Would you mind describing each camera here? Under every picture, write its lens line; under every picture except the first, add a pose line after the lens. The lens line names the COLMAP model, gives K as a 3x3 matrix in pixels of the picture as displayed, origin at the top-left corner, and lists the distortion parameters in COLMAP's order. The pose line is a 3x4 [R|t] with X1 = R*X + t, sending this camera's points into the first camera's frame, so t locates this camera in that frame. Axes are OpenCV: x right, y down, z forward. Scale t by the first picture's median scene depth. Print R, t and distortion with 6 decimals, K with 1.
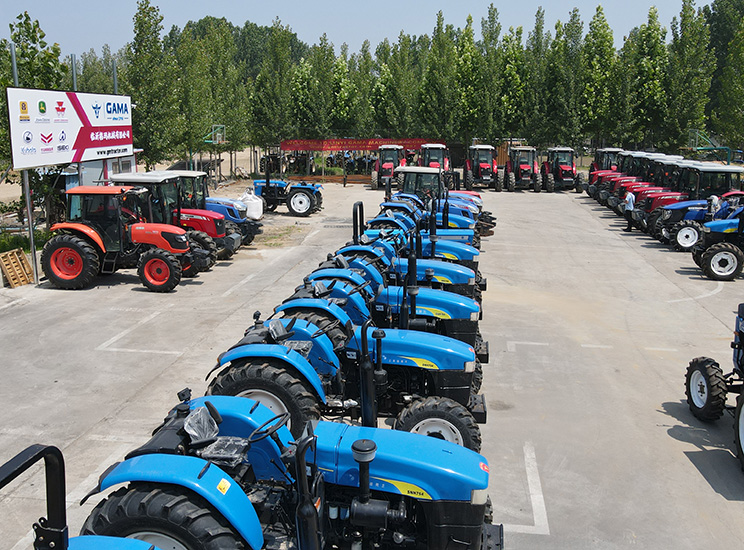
lens RADIAL K [[719.4, 0, 375.6], [0, 719.4, 273.9], [0, 0, 1]] dist [0.009973, 0.000000]
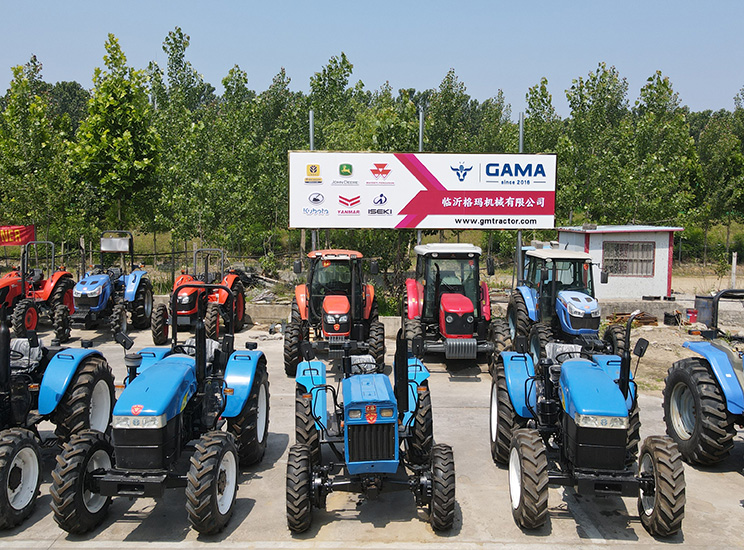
lens RADIAL K [[673.4, 0, 376.1], [0, 673.4, 272.6], [0, 0, 1]] dist [-0.023135, 0.032666]
pose [[0.124344, 0.096643, -0.987521, 0.426411], [-0.217083, 0.973784, 0.067965, -0.149103], [0.968201, 0.205923, 0.142064, 0.848014]]
